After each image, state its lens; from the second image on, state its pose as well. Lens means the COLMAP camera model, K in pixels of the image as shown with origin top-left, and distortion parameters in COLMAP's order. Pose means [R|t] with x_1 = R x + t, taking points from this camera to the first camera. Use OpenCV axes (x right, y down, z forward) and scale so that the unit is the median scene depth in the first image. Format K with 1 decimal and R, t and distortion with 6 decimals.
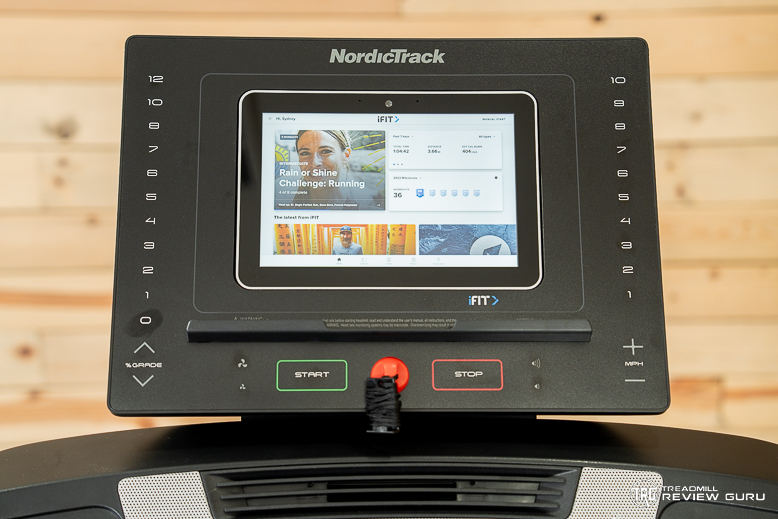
lens RADIAL K [[1307.5, 0, 388.1], [0, 1307.5, 259.1], [0, 0, 1]] dist [0.287926, 0.000000]
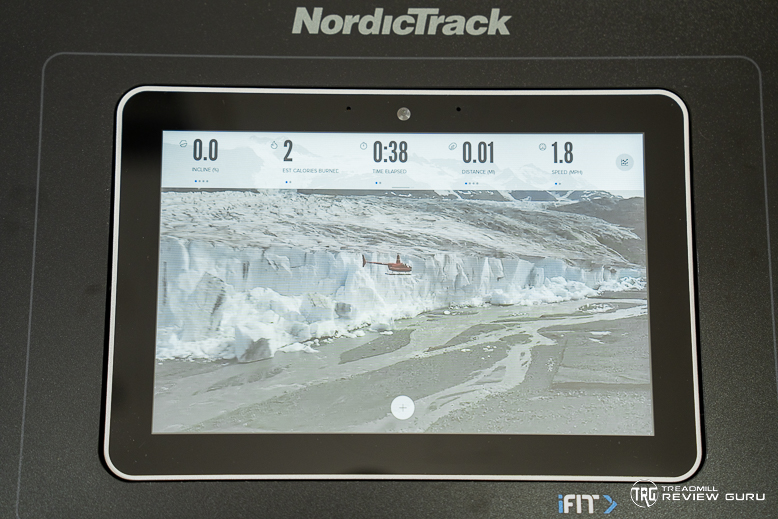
lens RADIAL K [[1556.2, 0, 389.8], [0, 1556.2, 258.2], [0, 0, 1]] dist [0.390605, 0.000000]
pose [[0.999983, 0.005489, -0.001970, -0.003645], [-0.005399, 0.999044, 0.043376, -0.089324], [0.002206, -0.043364, 0.999057, 0.378765]]
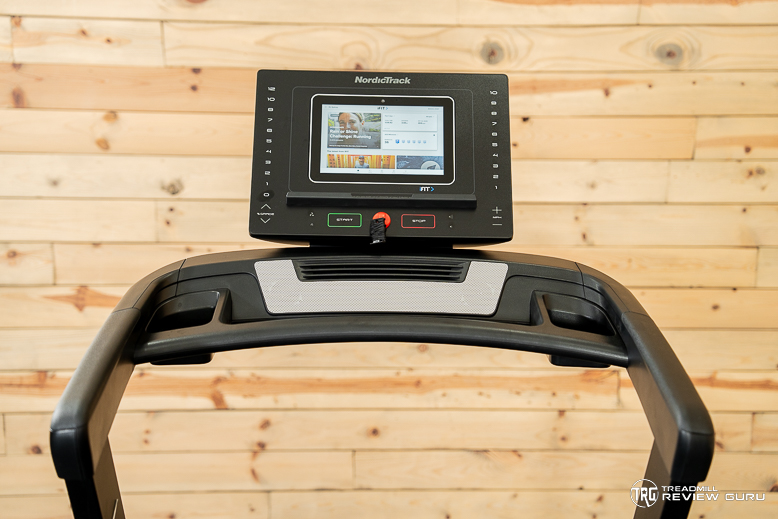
lens RADIAL K [[1403.8, 0, 392.6], [0, 1403.8, 261.3], [0, 0, 1]] dist [0.377897, 0.000000]
pose [[0.999923, 0.011313, -0.005153, 0.030523], [-0.012010, 0.986114, -0.165633, 0.508786], [0.003208, 0.165682, 0.986174, -1.174962]]
